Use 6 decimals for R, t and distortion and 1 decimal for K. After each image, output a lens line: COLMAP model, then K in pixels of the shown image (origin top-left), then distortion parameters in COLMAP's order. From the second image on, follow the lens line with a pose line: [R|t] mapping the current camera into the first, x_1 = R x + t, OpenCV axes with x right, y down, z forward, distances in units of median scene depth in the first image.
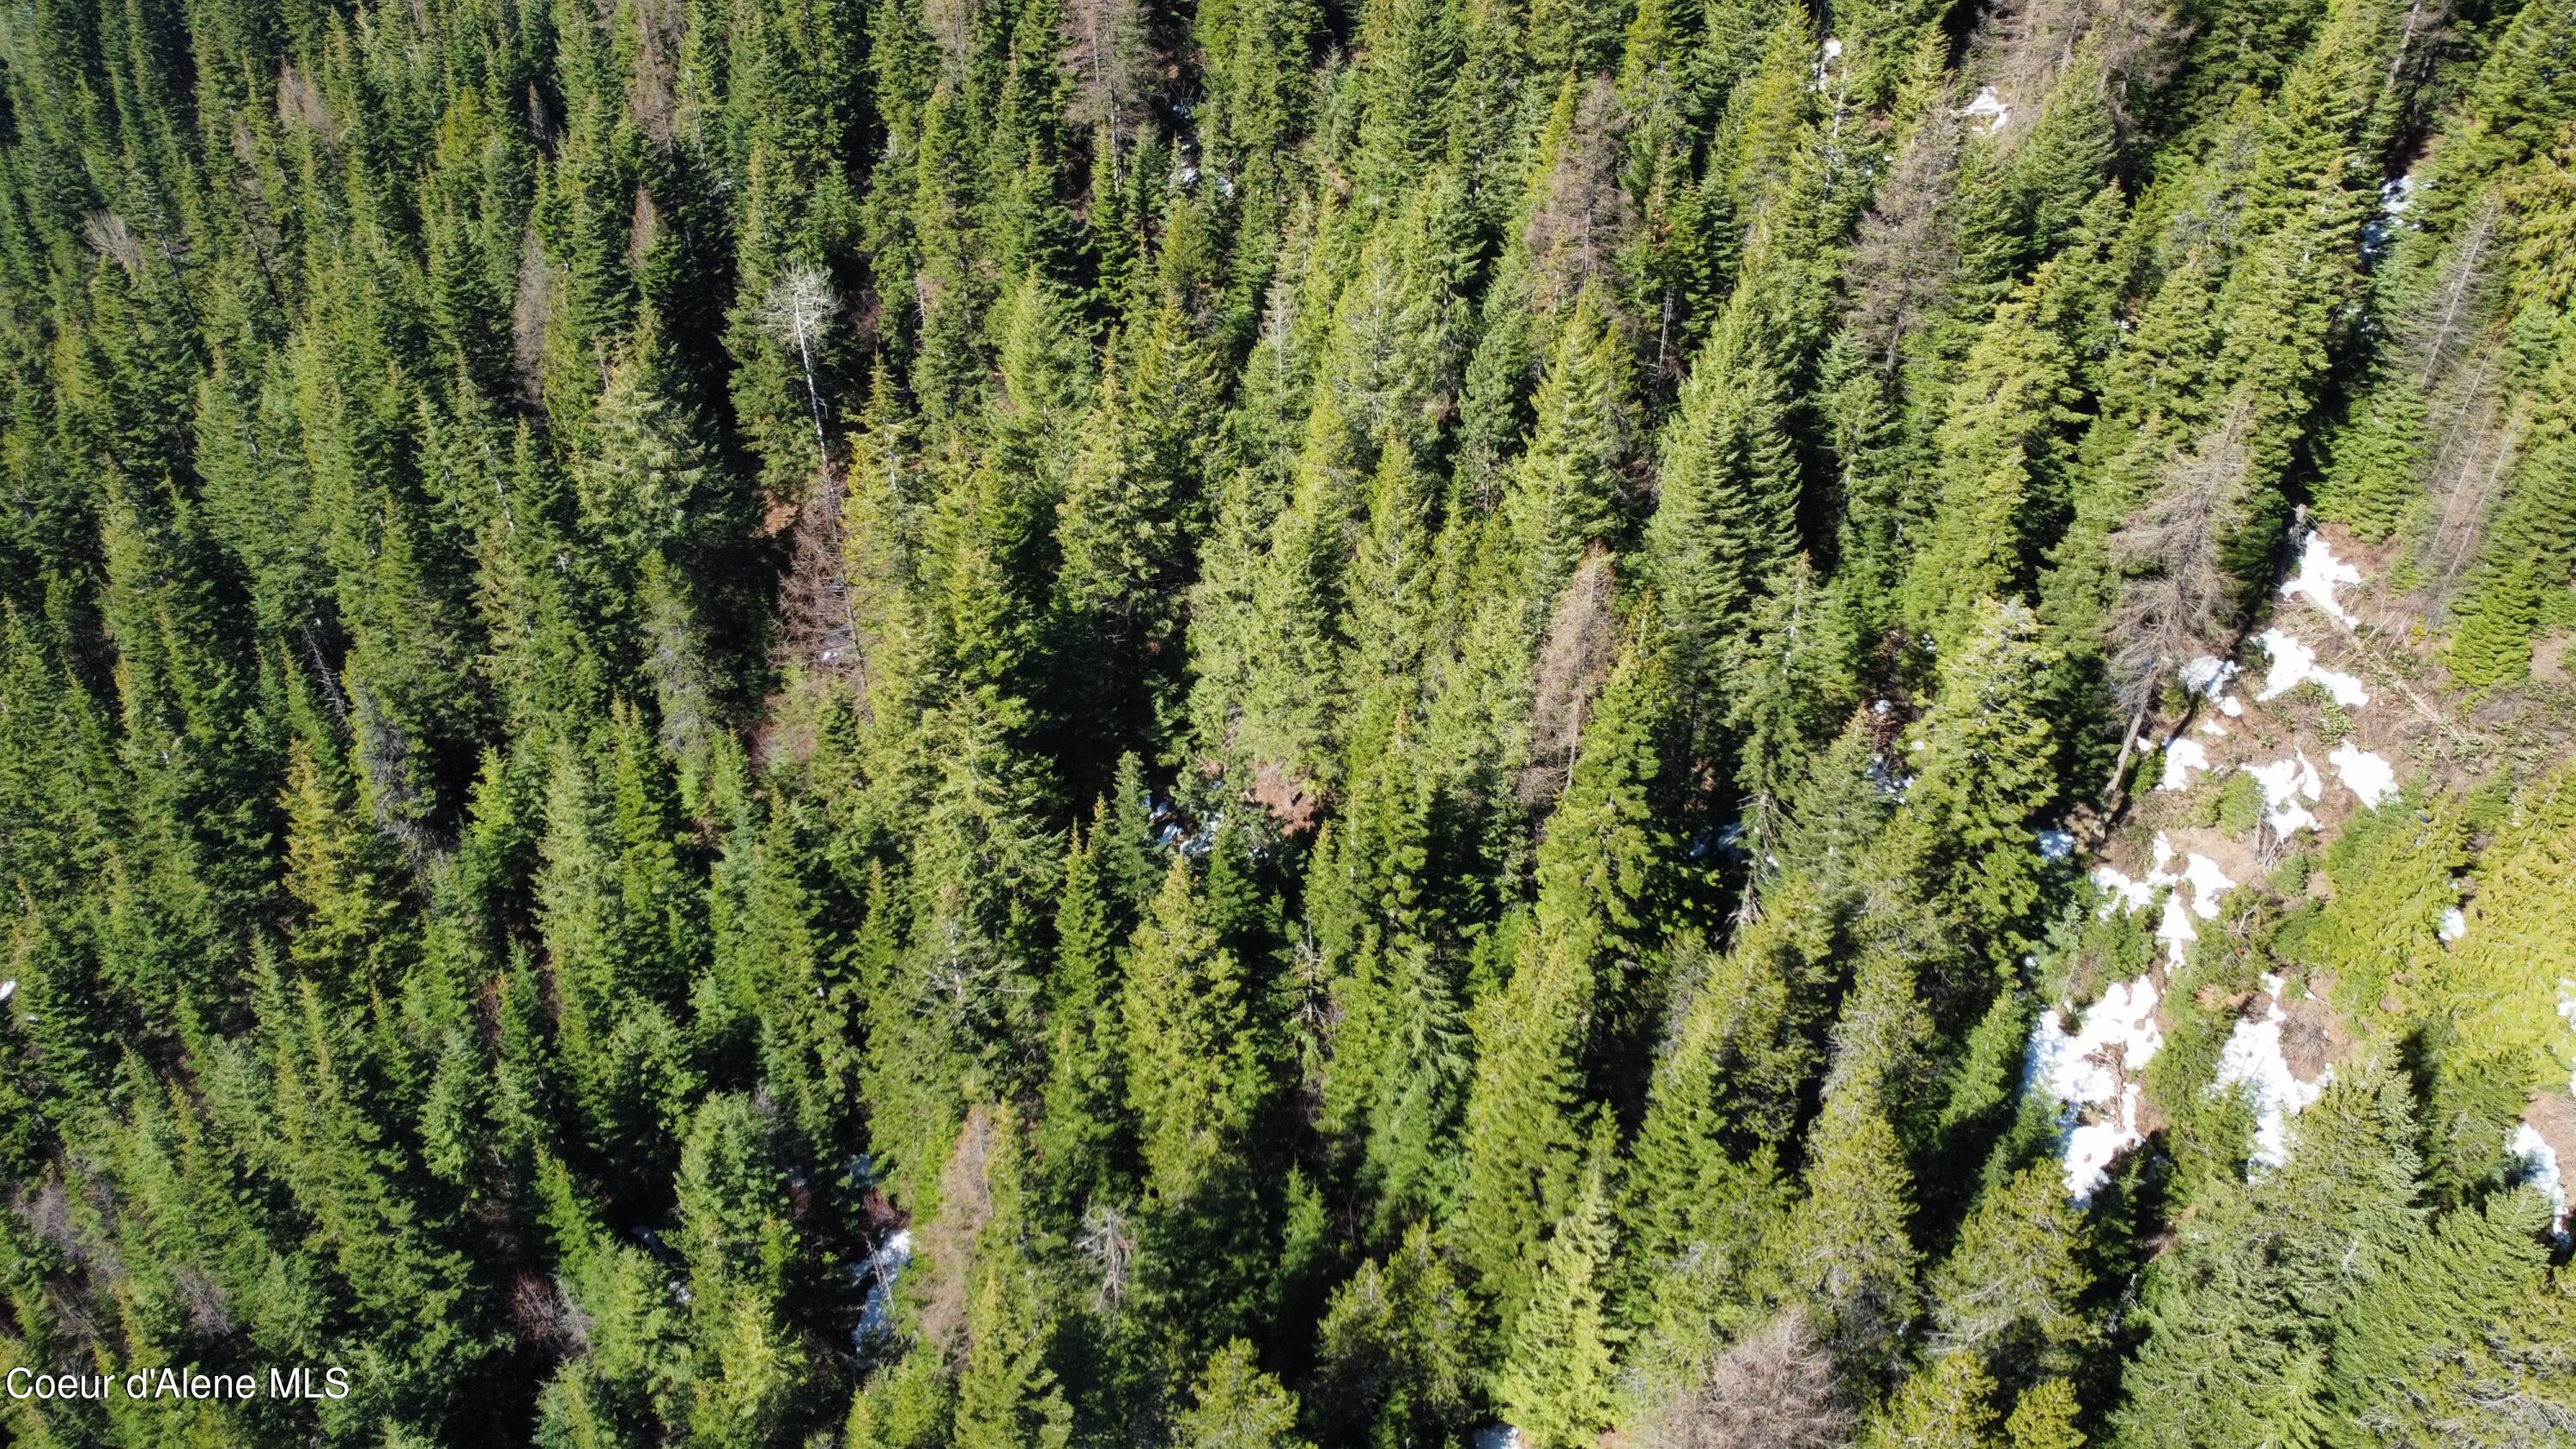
lens RADIAL K [[1928.6, 0, 1288.0], [0, 1928.6, 724.5], [0, 0, 1]] dist [0.005718, 0.000818]
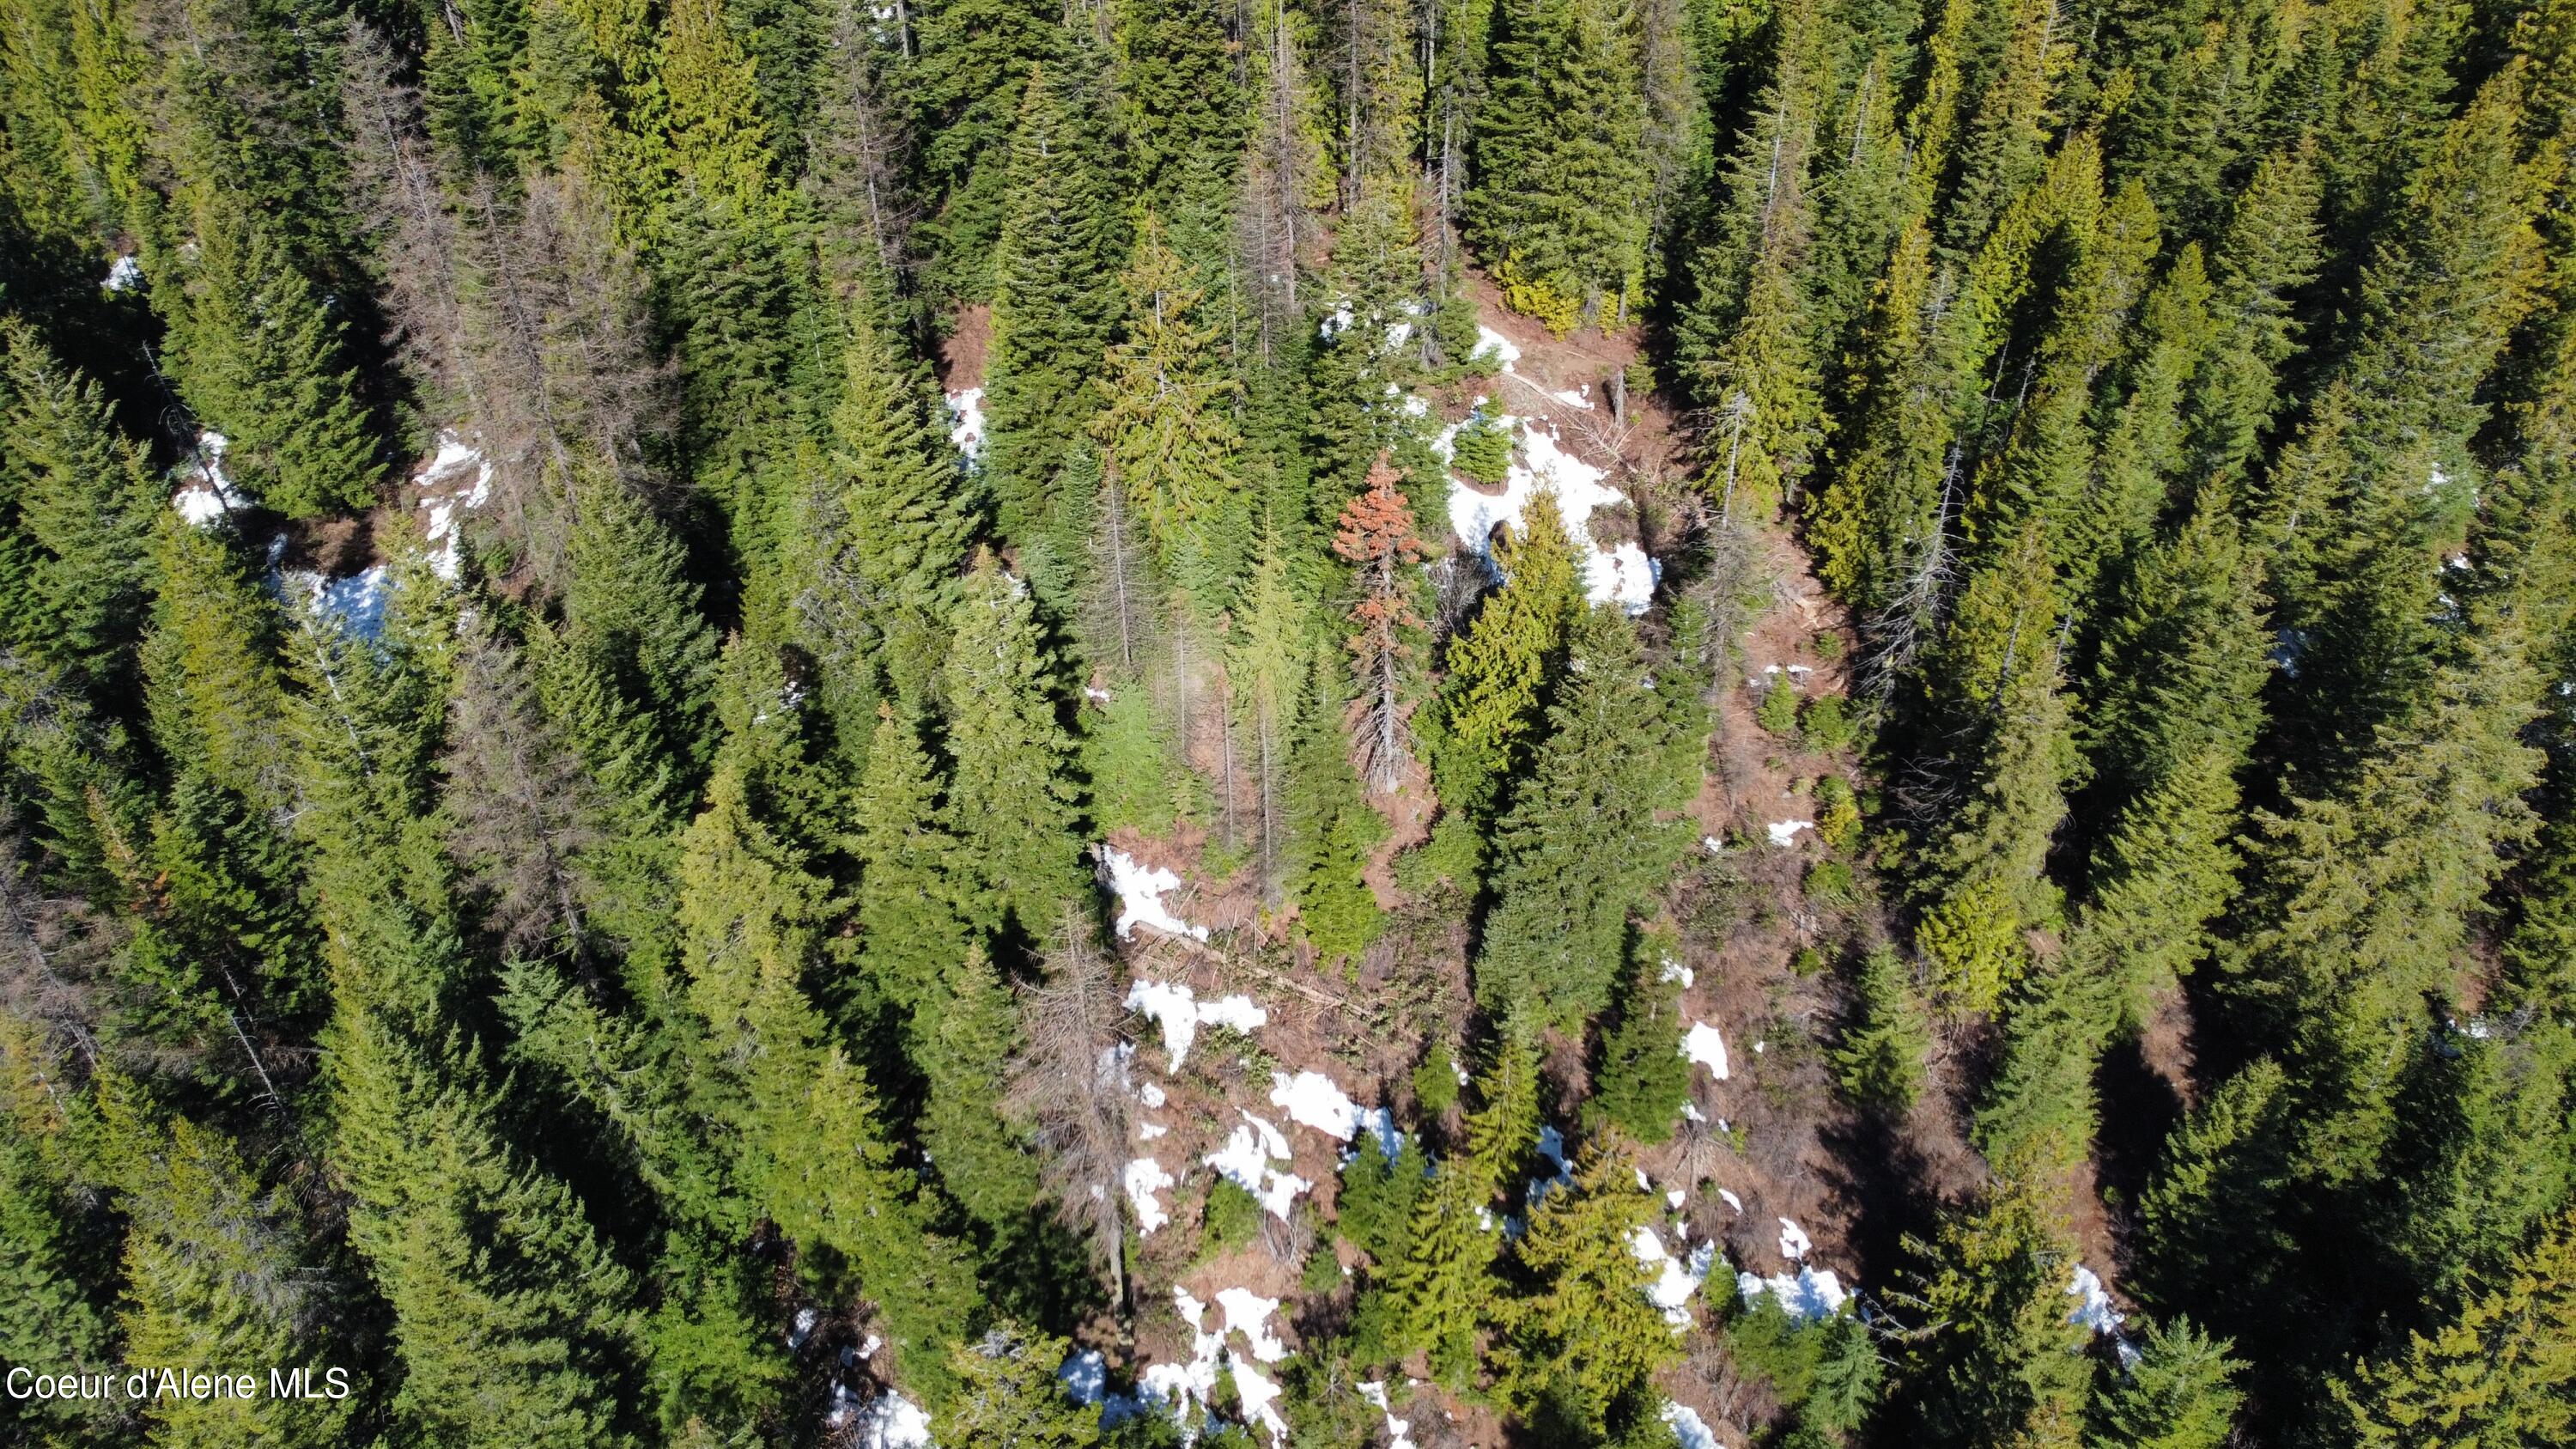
lens RADIAL K [[1928.6, 0, 1288.0], [0, 1928.6, 724.5], [0, 0, 1]] dist [0.005718, 0.000818]
pose [[0.671253, -0.461908, 0.579708, 0.109457], [0.465858, 0.871221, 0.154760, -0.261667], [-0.576538, 0.166179, 0.799993, 0.255279]]
